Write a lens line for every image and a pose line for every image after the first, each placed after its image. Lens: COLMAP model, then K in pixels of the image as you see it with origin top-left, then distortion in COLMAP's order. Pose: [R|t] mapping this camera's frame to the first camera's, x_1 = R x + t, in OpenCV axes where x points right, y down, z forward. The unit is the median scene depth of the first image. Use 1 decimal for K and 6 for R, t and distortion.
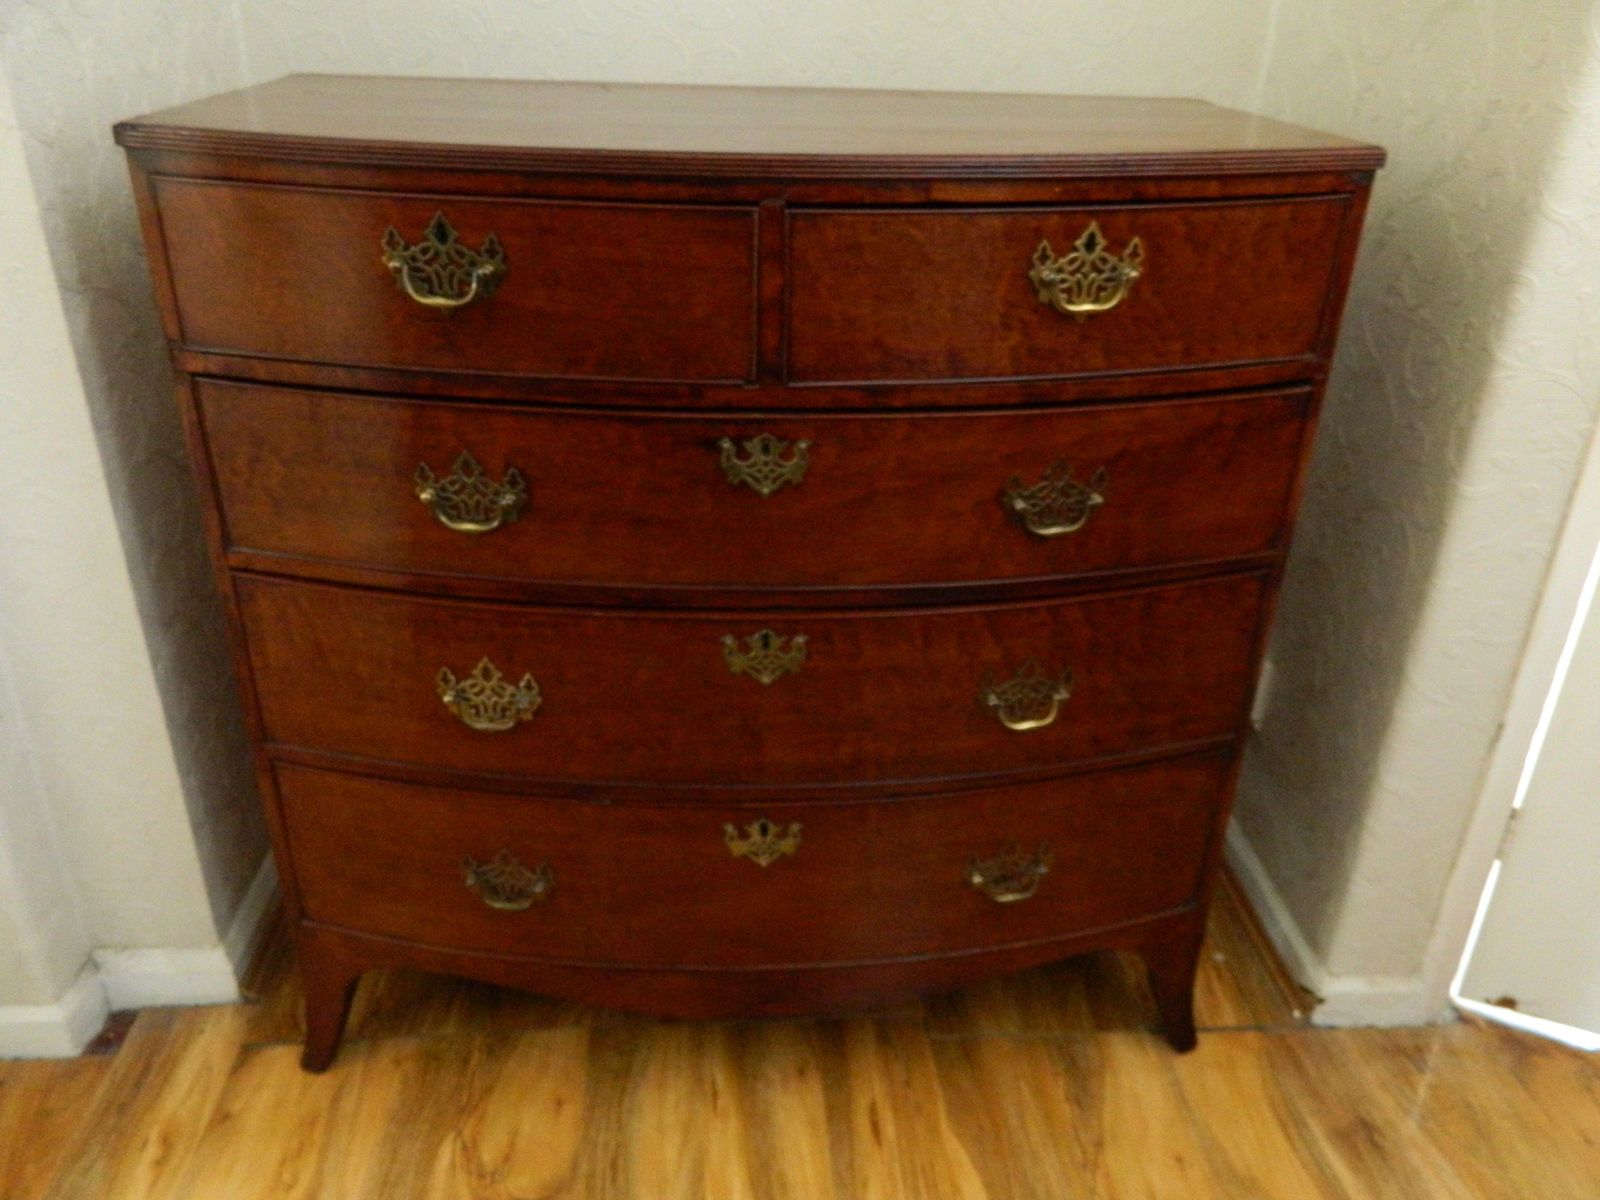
lens RADIAL K [[1240.1, 0, 799.9], [0, 1240.1, 595.9], [0, 0, 1]] dist [0.038781, -0.022888]
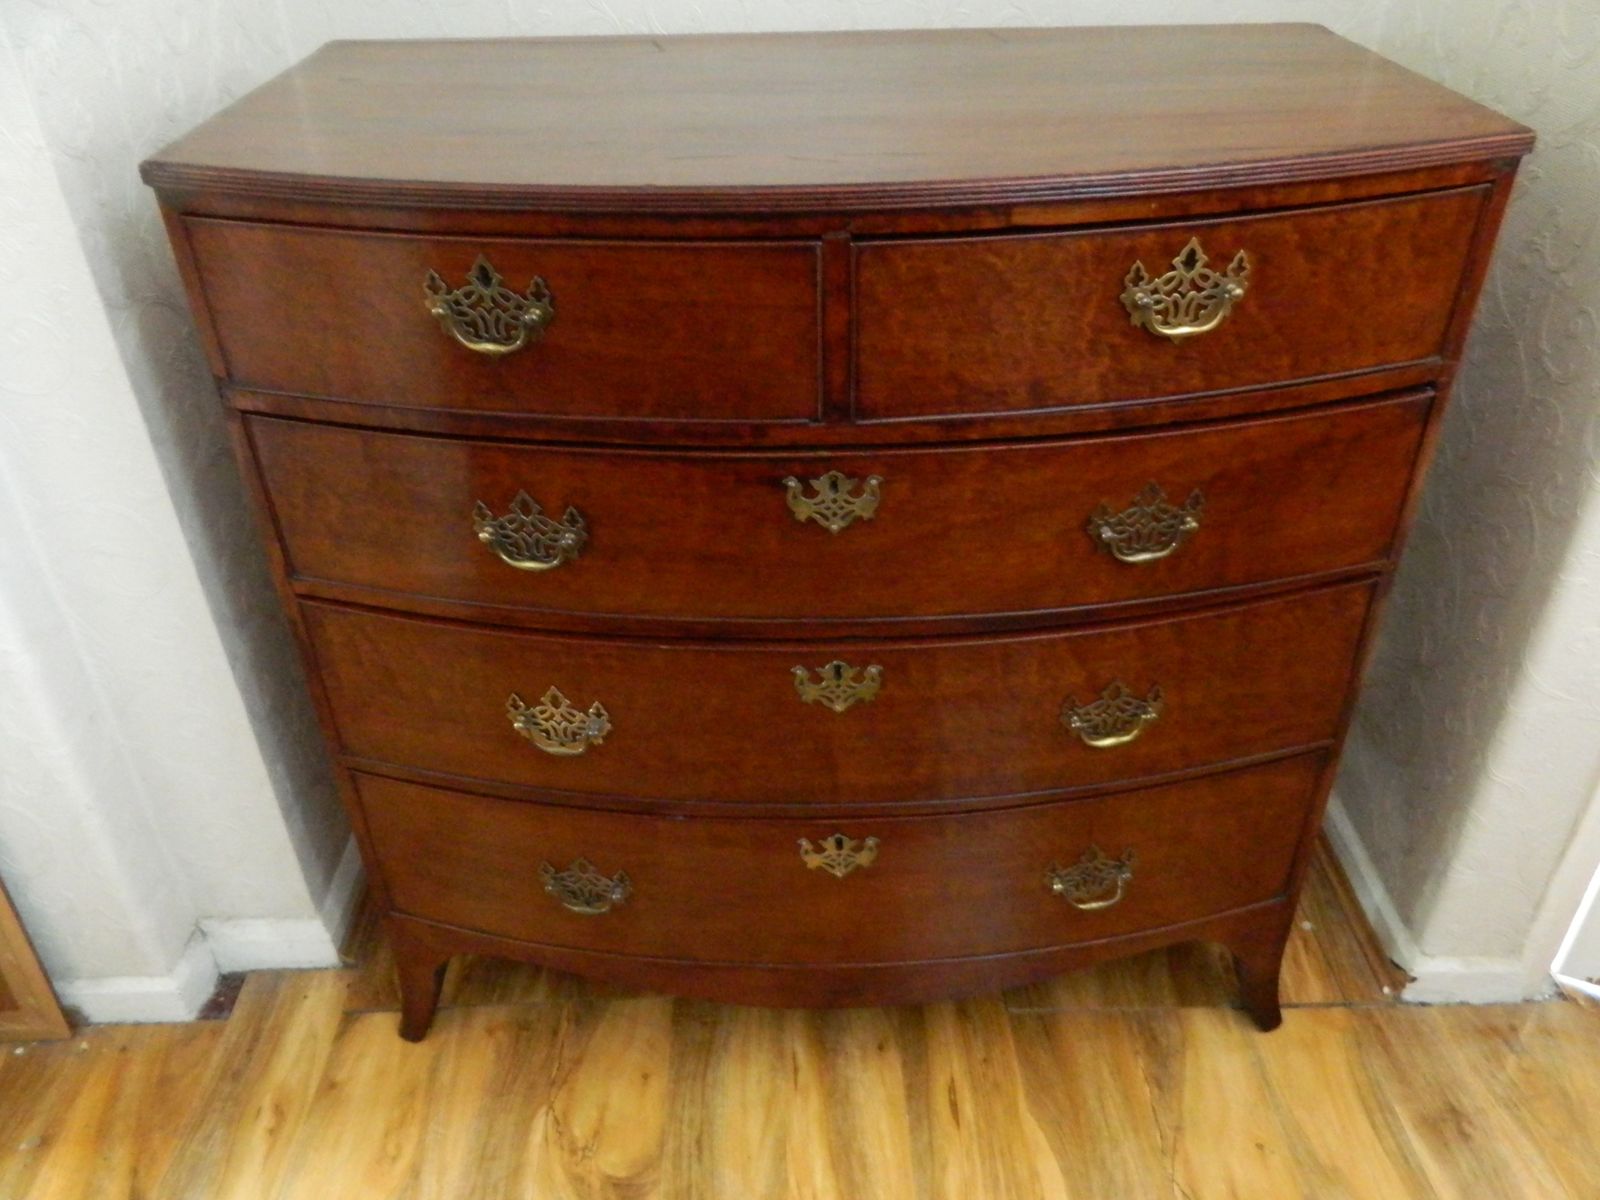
lens RADIAL K [[1240.1, 0, 798.8], [0, 1240.1, 596.2], [0, 0, 1]] dist [0.038781, -0.022888]
pose [[0.997722, -0.009423, -0.066794, 0.007352], [0.017838, 0.991802, 0.126535, -0.143892], [0.065054, -0.127438, 0.989711, 0.049676]]
